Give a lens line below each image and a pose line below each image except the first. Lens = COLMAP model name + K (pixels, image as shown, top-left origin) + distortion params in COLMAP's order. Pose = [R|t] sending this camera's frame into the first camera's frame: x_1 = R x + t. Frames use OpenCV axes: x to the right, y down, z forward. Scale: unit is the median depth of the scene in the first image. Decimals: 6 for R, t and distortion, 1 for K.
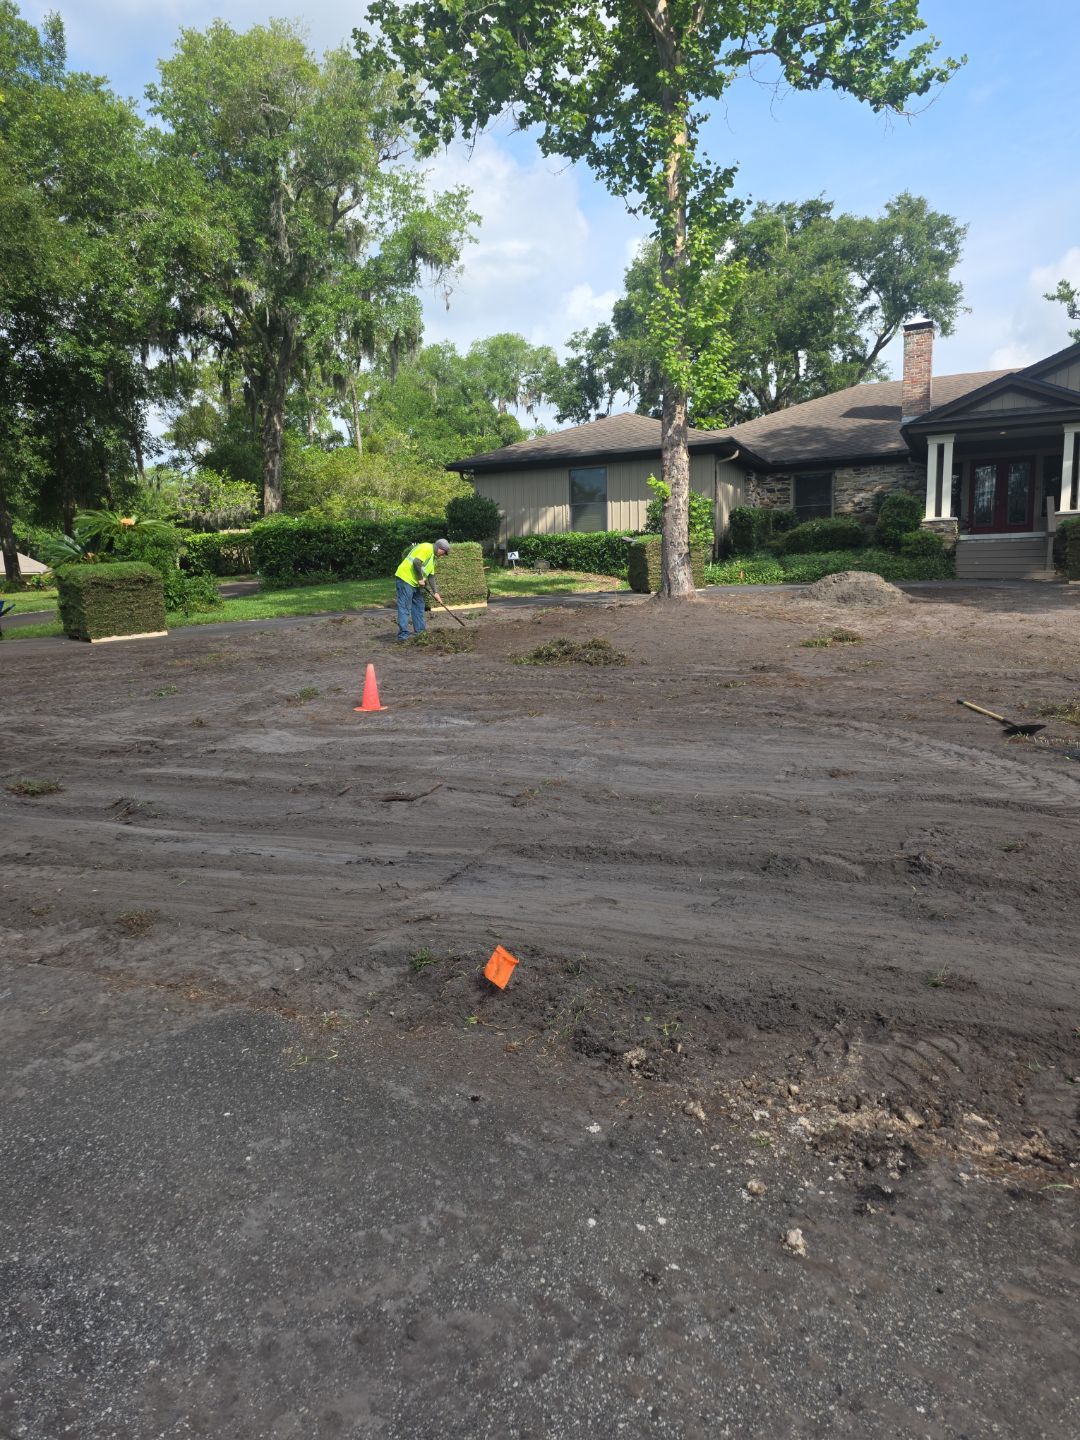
lens RADIAL K [[1008.0, 0, 522.7], [0, 1008.0, 712.1], [0, 0, 1]] dist [0.100898, -0.070750]
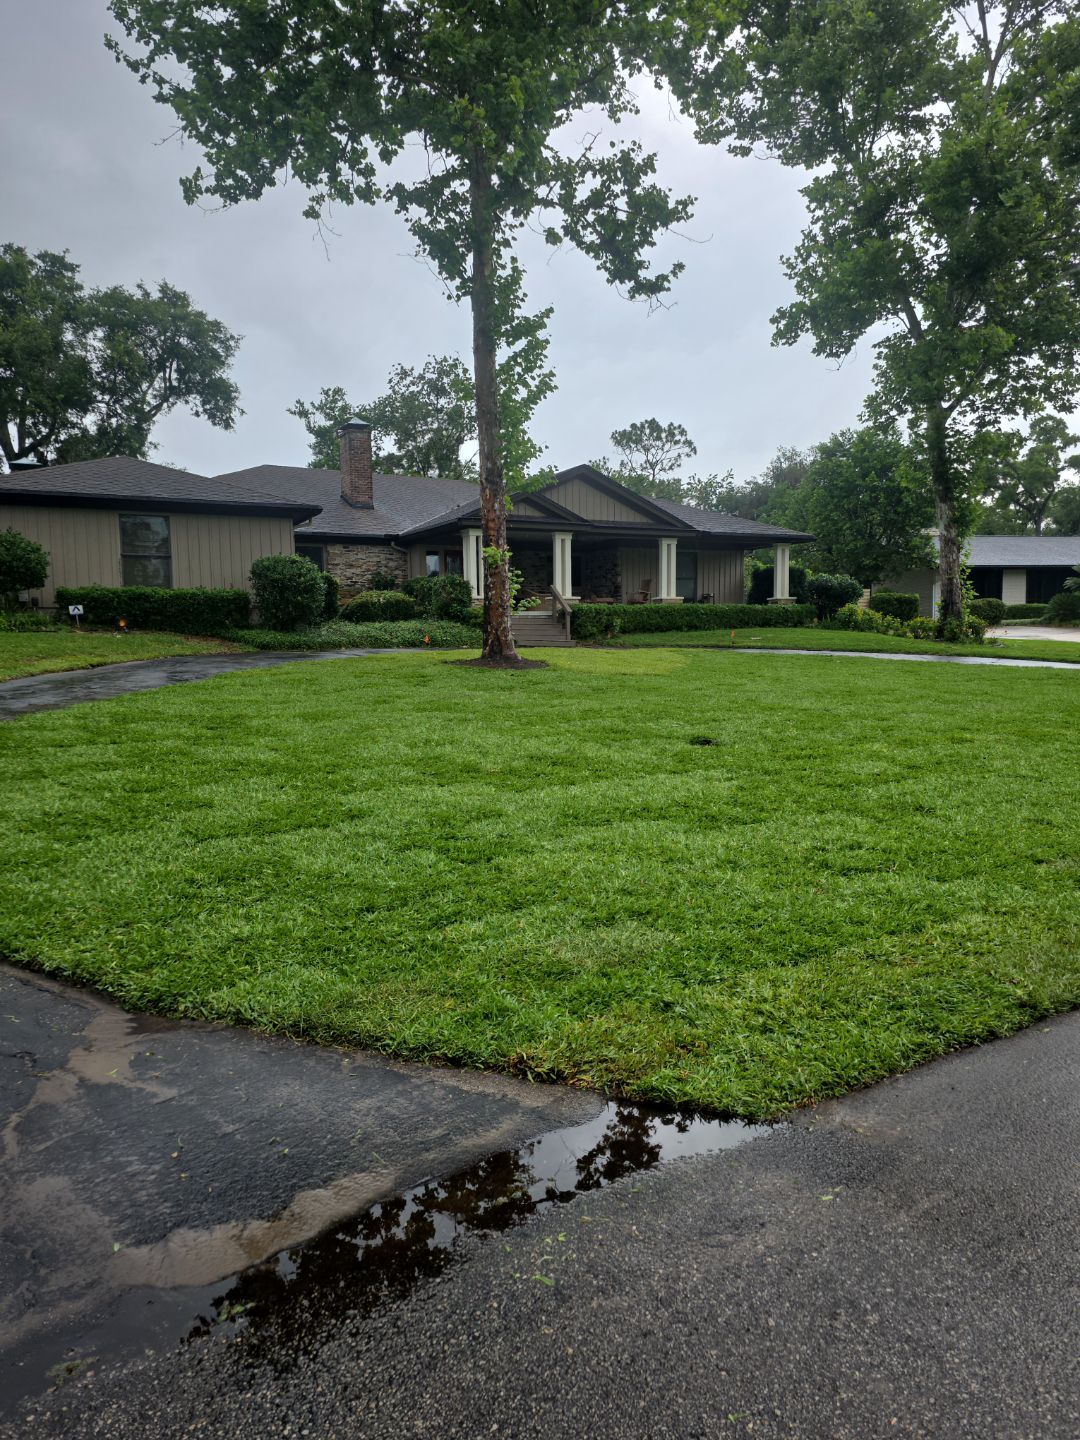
lens RADIAL K [[1011.5, 0, 540.0], [0, 1011.5, 720.0], [0, 0, 1]] dist [0.090526, -0.089297]
pose [[0.630524, -0.035896, 0.775340, -0.239889], [0.086195, 0.995990, -0.023985, -0.003308], [-0.771369, 0.081953, 0.631089, 0.098680]]
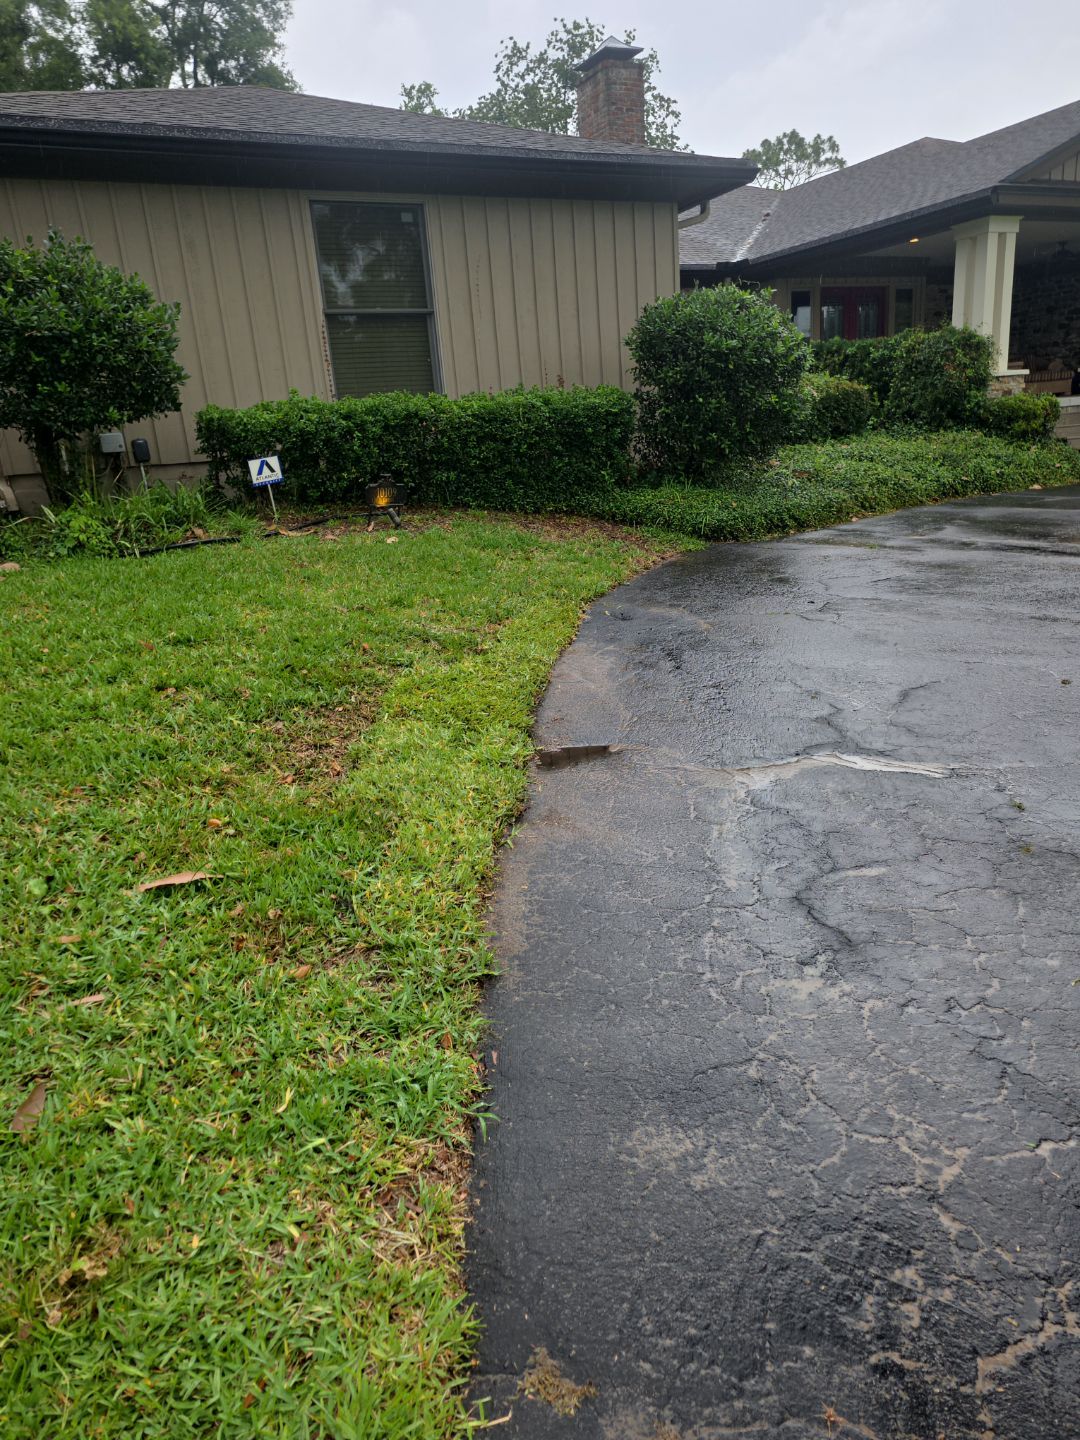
lens RADIAL K [[1011.5, 0, 540.0], [0, 1011.5, 720.0], [0, 0, 1]] dist [0.090526, -0.089297]
pose [[0.630451, -0.217380, 0.745170, -0.112927], [0.143939, 0.976077, 0.162961, -0.064769], [-0.762767, 0.004520, 0.646658, 0.415468]]
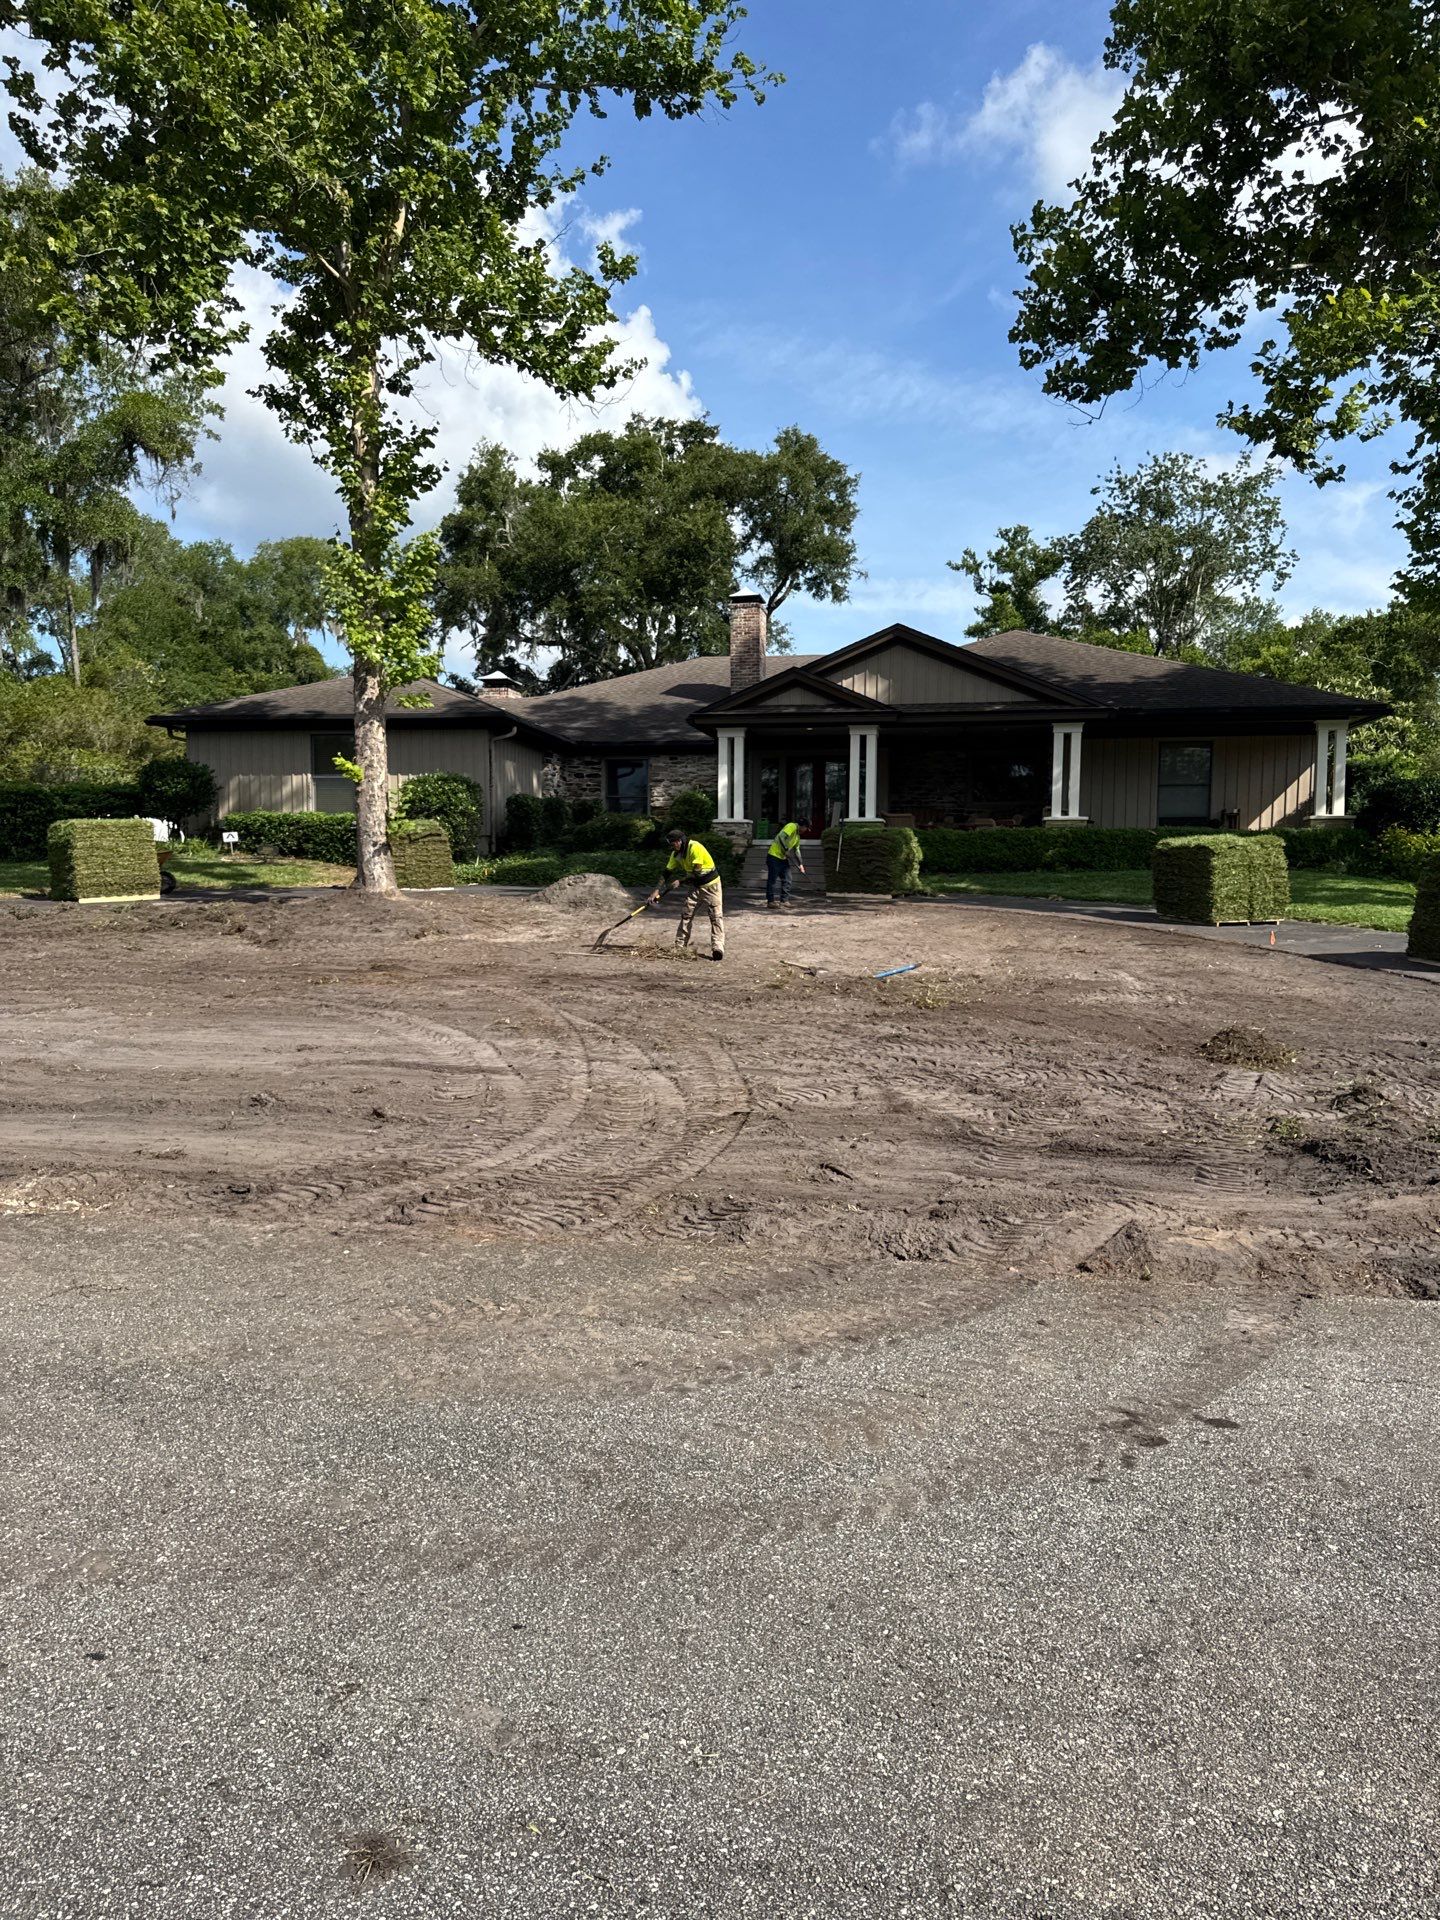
lens RADIAL K [[1425.6, 0, 720.0], [0, 1425.6, 960.0], [0, 0, 1]] dist [0.116659, -0.156463]
pose [[0.972892, 0.020710, 0.230332, 0.057286], [-0.004068, 0.997361, -0.072494, 0.010635], [-0.231225, 0.069592, 0.970408, -0.090946]]
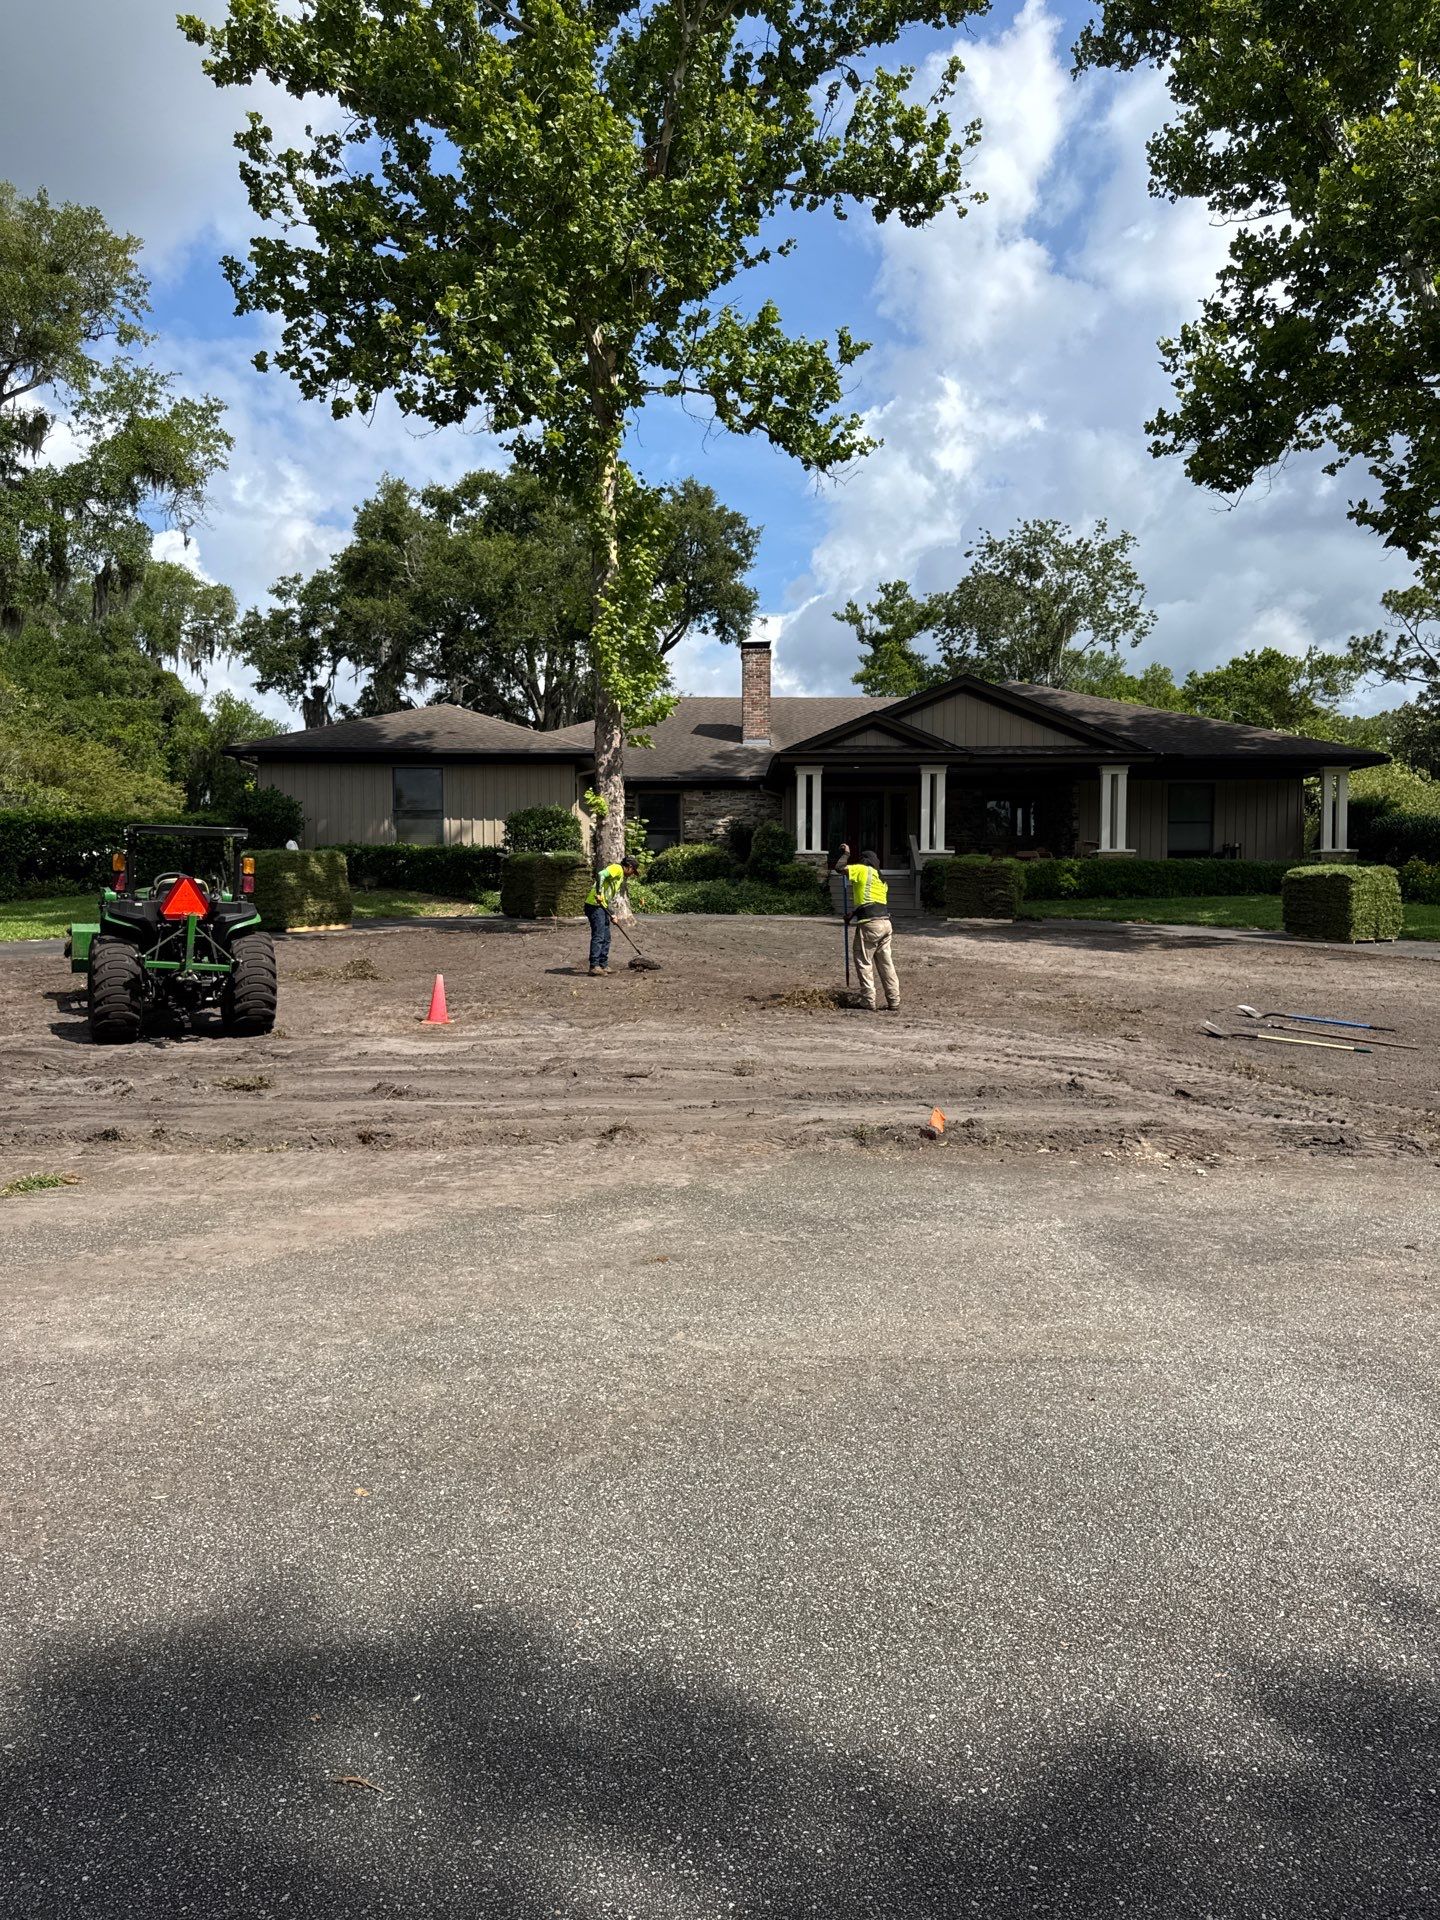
lens RADIAL K [[1425.6, 0, 720.0], [0, 1425.6, 960.0], [0, 0, 1]] dist [0.116659, -0.156463]
pose [[0.913882, 0.016961, 0.405625, -0.101281], [0.023691, 0.995196, -0.094989, 0.016938], [-0.405287, 0.096418, 0.909091, -0.076908]]
